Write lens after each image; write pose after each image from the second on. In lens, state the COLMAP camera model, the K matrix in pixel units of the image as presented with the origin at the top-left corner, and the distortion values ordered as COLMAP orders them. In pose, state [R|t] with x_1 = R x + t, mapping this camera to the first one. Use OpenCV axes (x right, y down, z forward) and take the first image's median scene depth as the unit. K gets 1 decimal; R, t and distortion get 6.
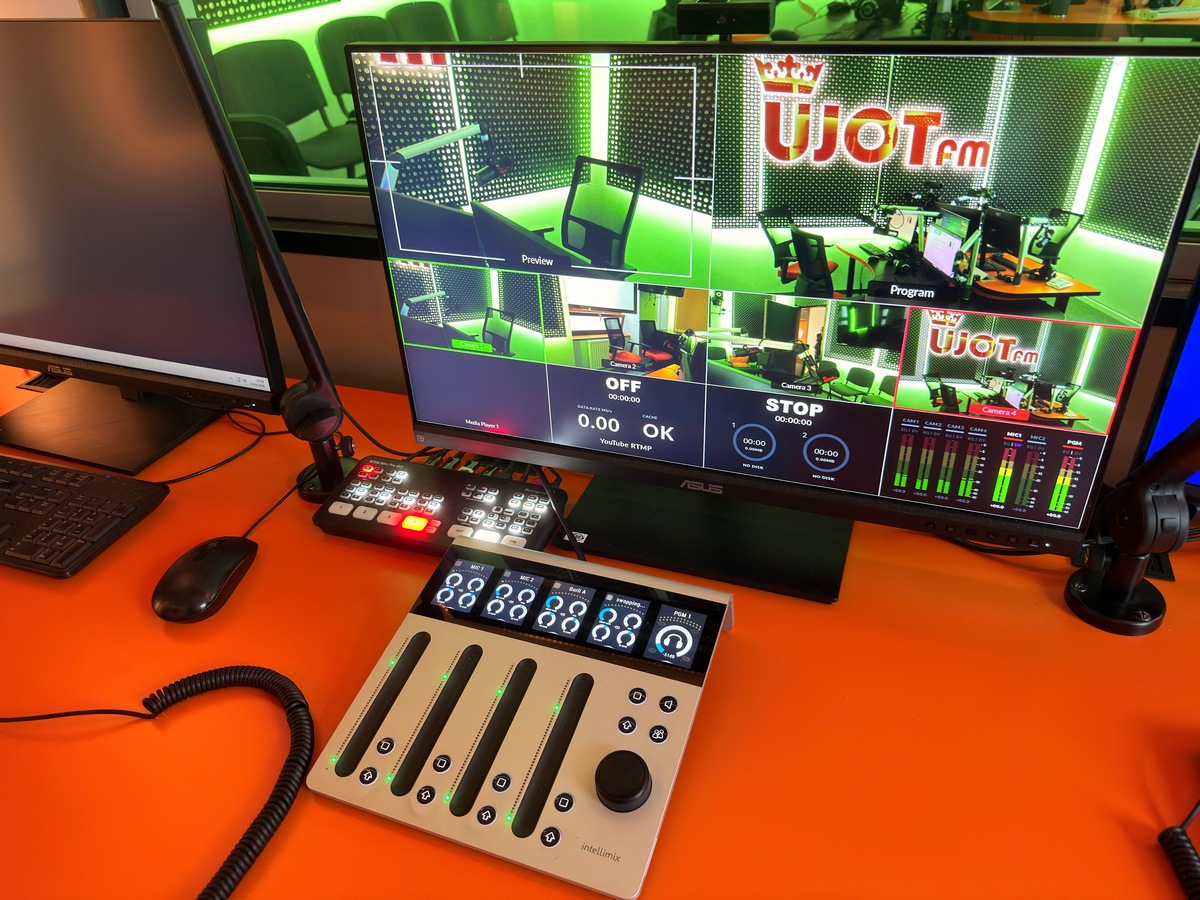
lens RADIAL K [[844.1, 0, 603.5], [0, 844.1, 457.0], [0, 0, 1]] dist [0.037129, -0.015959]
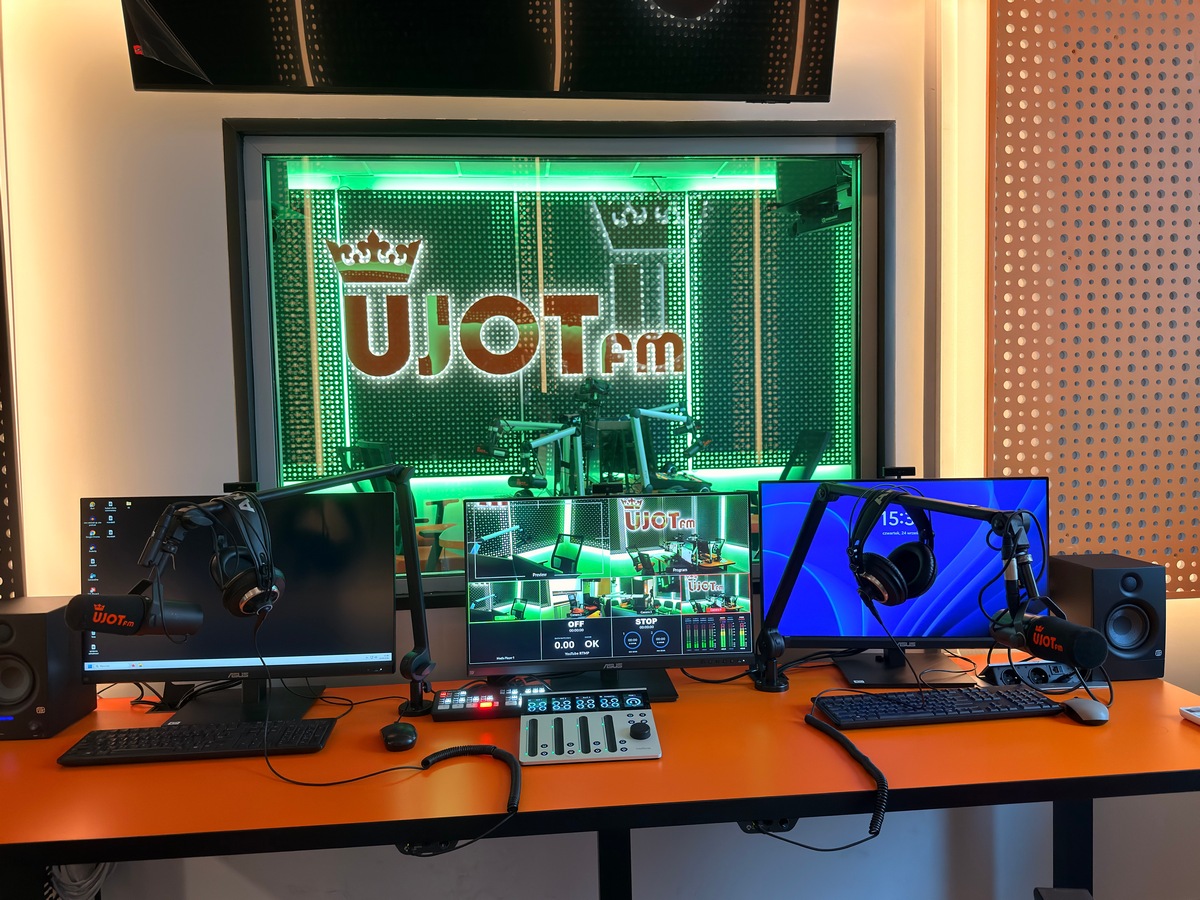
lens RADIAL K [[903.5, 0, 599.3], [0, 903.5, 451.6], [0, 0, 1]] dist [0.069766, 0.000208]
pose [[0.907108, 0.007495, 0.420831, -1.127886], [0.212057, 0.855533, -0.472329, 0.815220], [-0.363575, 0.517694, 0.774472, -1.426985]]
